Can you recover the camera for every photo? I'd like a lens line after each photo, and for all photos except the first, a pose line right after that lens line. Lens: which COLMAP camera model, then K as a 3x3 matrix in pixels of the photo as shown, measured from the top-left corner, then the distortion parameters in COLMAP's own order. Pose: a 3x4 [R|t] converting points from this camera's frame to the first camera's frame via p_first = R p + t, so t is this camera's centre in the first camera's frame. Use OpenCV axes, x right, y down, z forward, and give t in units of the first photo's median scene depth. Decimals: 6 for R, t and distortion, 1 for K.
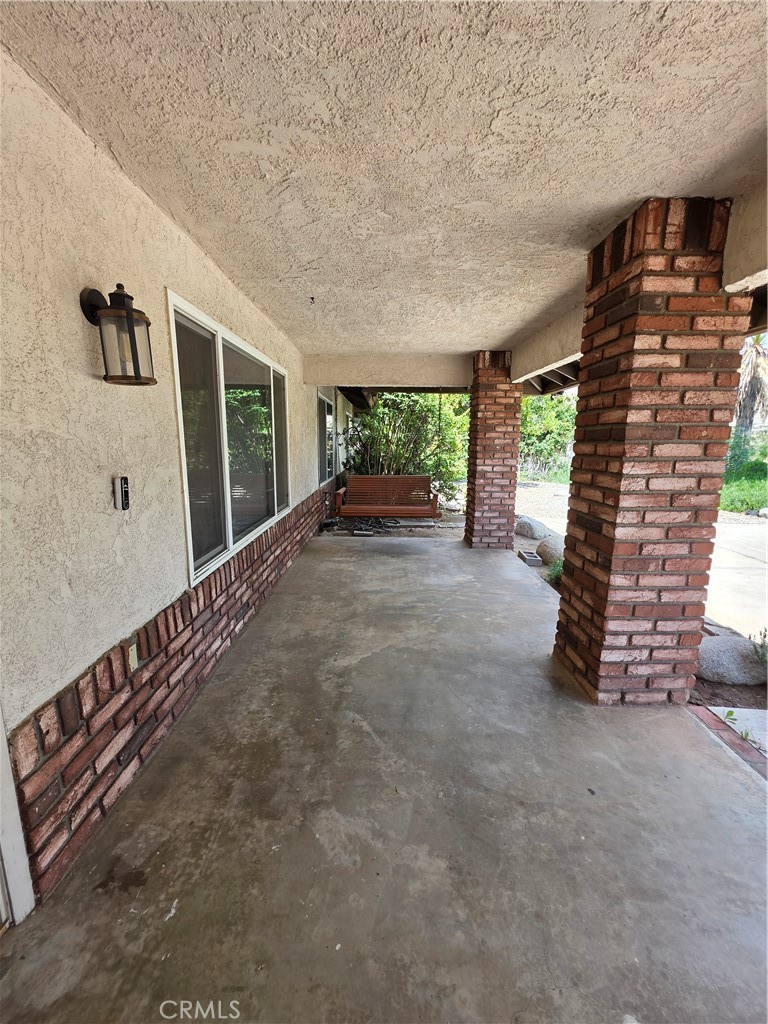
lens RADIAL K [[409.1, 0, 386.8], [0, 409.1, 509.7], [0, 0, 1]] dist [0.001639, 0.000171]
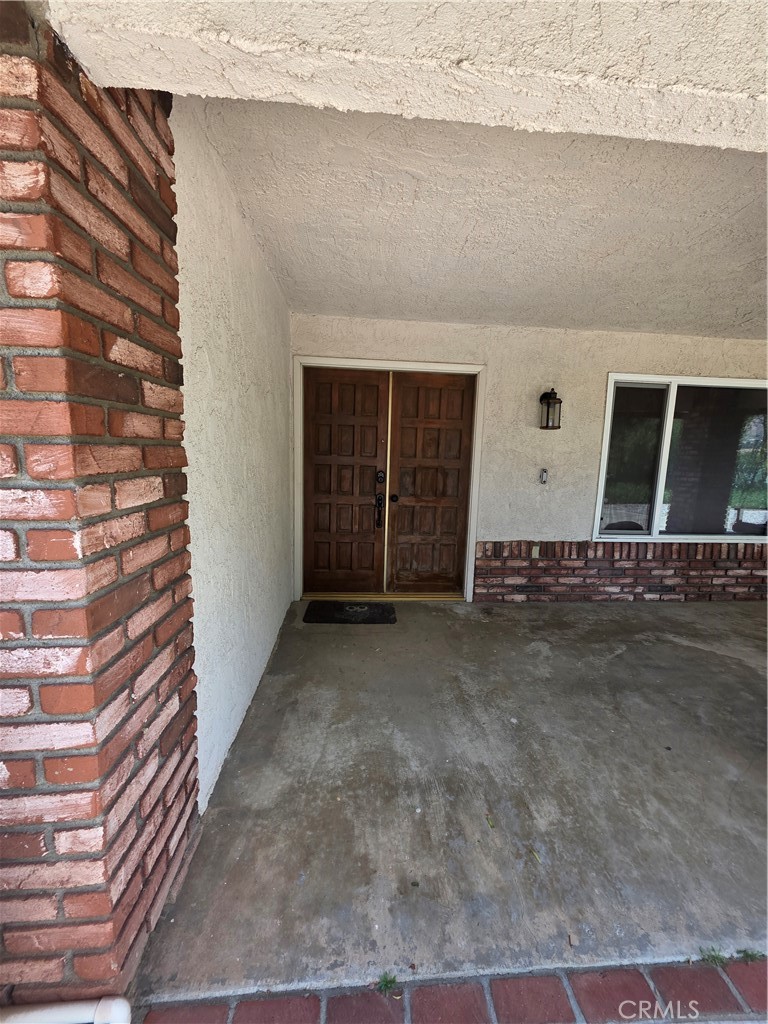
lens RADIAL K [[409.1, 0, 386.8], [0, 409.1, 509.7], [0, 0, 1]] dist [0.001639, 0.000171]
pose [[0.064569, 0.129951, -0.989416, 1.174136], [-0.198188, 0.973404, 0.114914, 0.037478], [0.978035, 0.188671, 0.088607, -0.015989]]
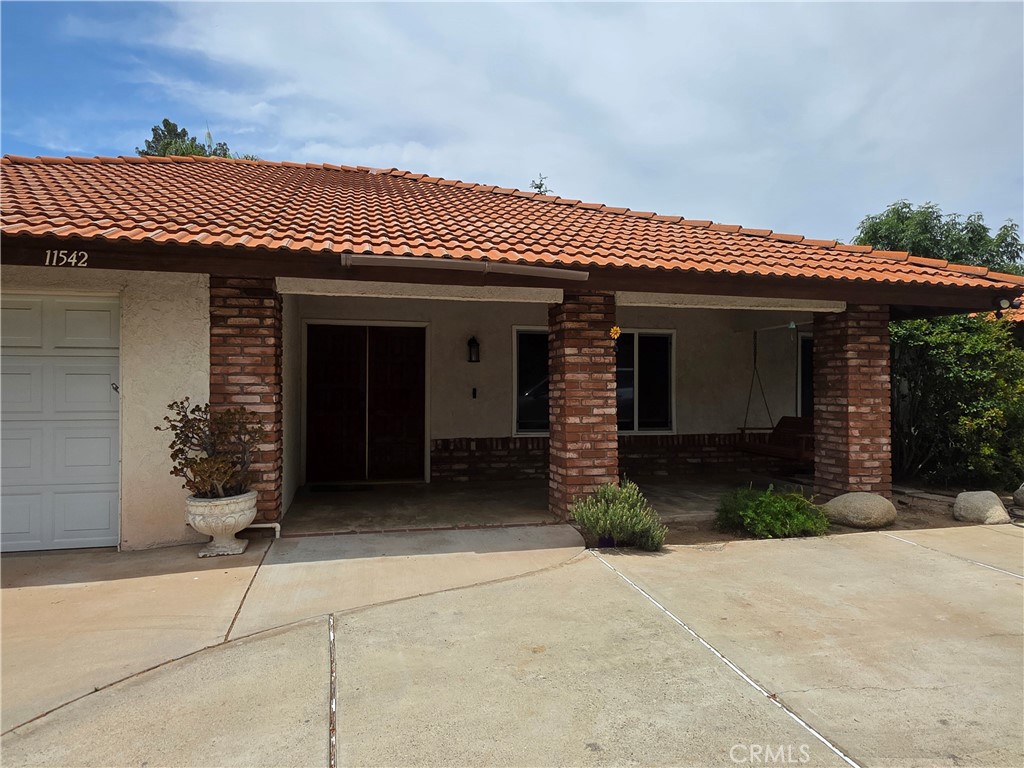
lens RADIAL K [[664.3, 0, 511.6], [0, 664.3, 379.8], [0, 0, 1]] dist [0.004730, -0.001015]
pose [[0.225439, -0.021796, -0.974014, 3.562684], [-0.168409, 0.983828, -0.060995, 0.098982], [0.959592, 0.177783, 0.218122, 0.056632]]
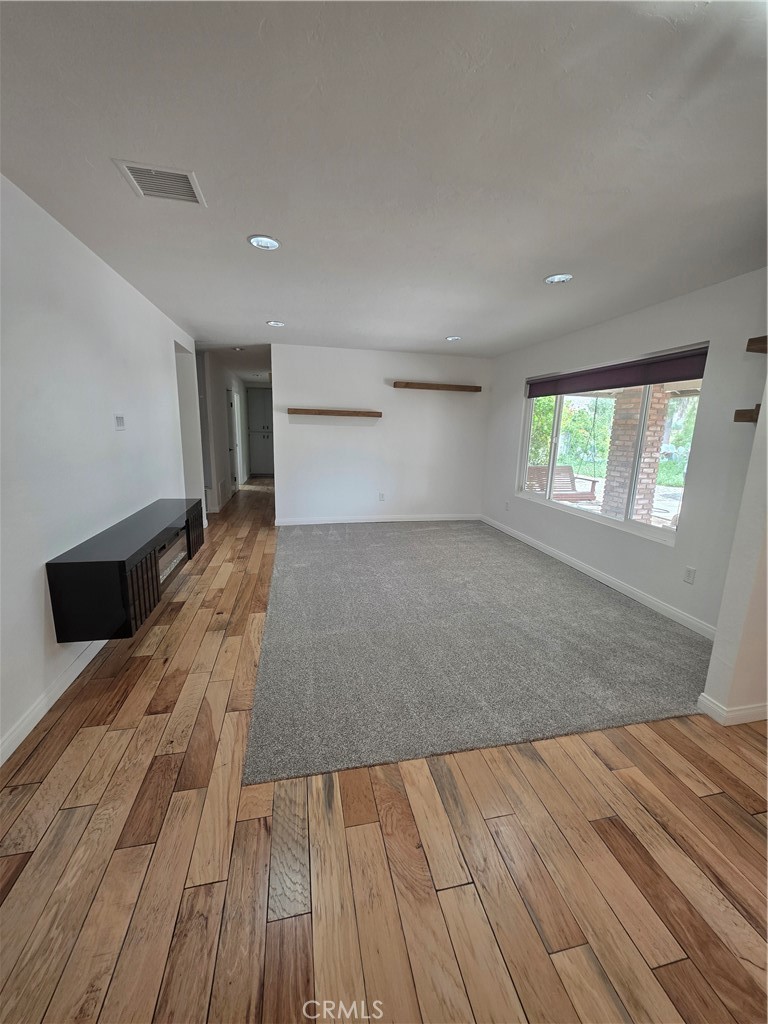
lens RADIAL K [[409.1, 0, 386.8], [0, 409.1, 509.7], [0, 0, 1]] dist [0.001639, 0.000171]
pose [[0.978910, -0.020977, 0.203214, -1.826711], [0.015433, 0.999465, 0.028833, 0.008284], [-0.203710, -0.025089, 0.978710, -0.171147]]
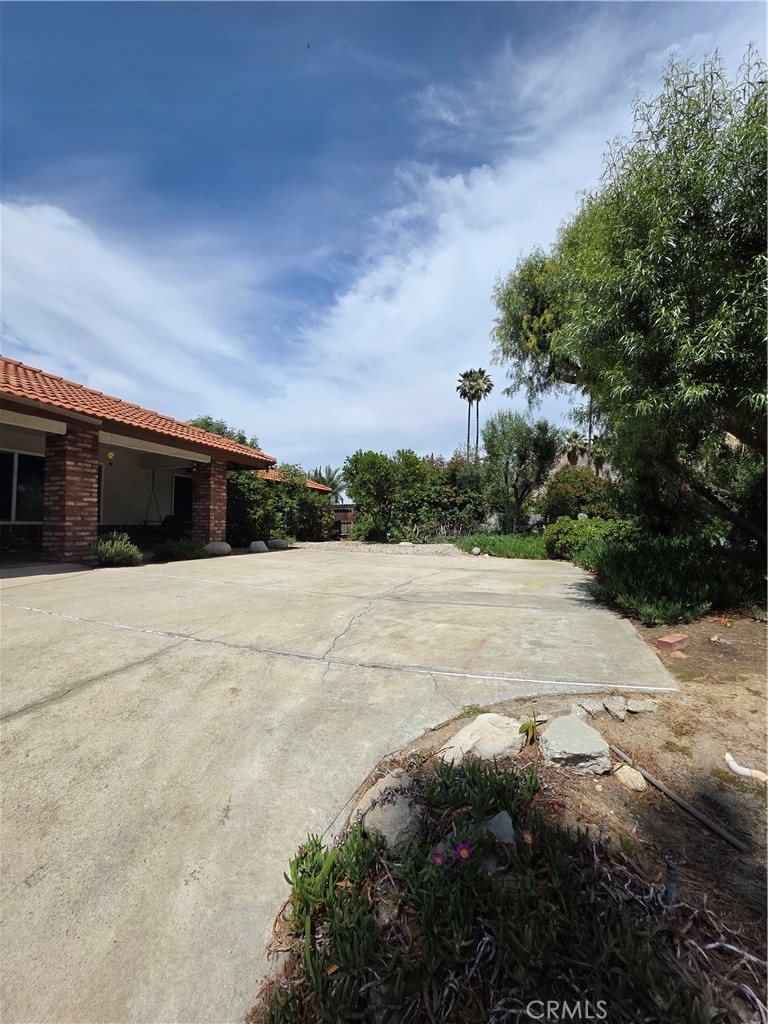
lens RADIAL K [[409.1, 0, 386.8], [0, 409.1, 509.7], [0, 0, 1]] dist [0.001639, 0.000171]
pose [[0.937756, -0.013626, -0.347028, 4.087857], [-0.061514, 0.976914, -0.204583, 0.581335], [0.341804, 0.213196, 0.915269, -1.018839]]
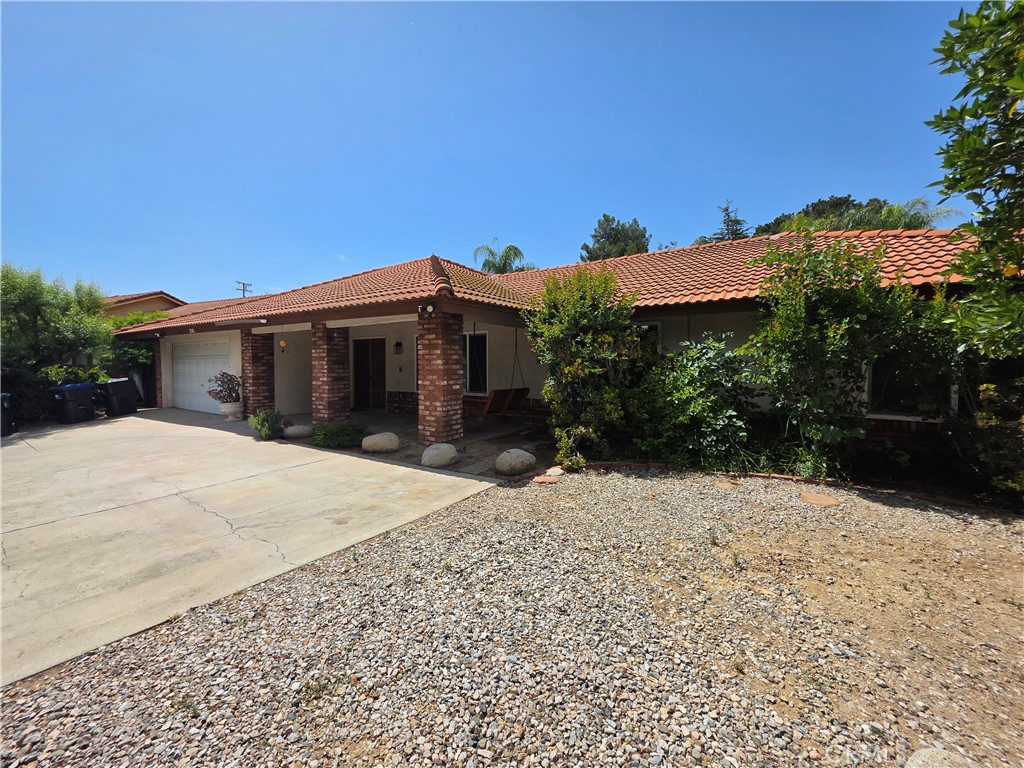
lens RADIAL K [[409.1, 0, 509.7], [0, 409.1, 377.6], [0, 0, 1]] dist [0.001639, 0.000171]
pose [[-0.564350, 0.020618, -0.825278, 2.959724], [-0.146577, 0.981302, 0.124750, -0.767240], [0.812419, 0.191369, -0.550775, 4.677240]]
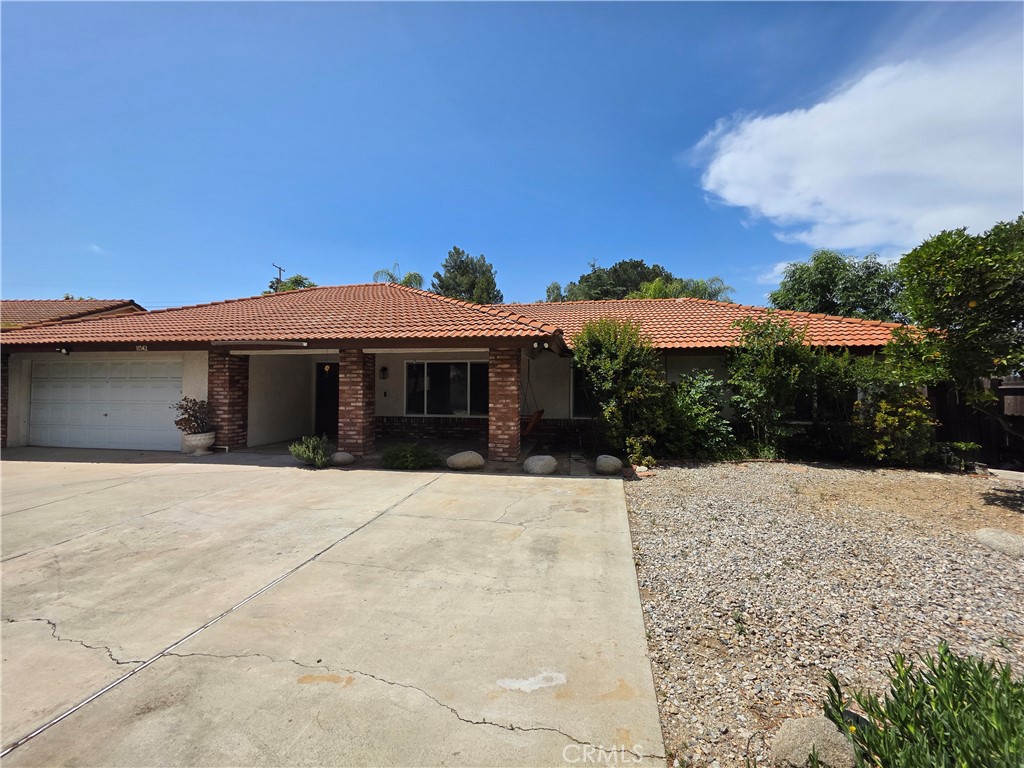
lens RADIAL K [[409.1, 0, 509.7], [0, 409.1, 377.6], [0, 0, 1]] dist [0.001639, 0.000171]
pose [[-0.190759, -0.033531, -0.981064, 4.254932], [-0.174399, 0.984675, 0.000256, -0.509701], [0.966021, 0.171145, -0.193683, 3.206445]]
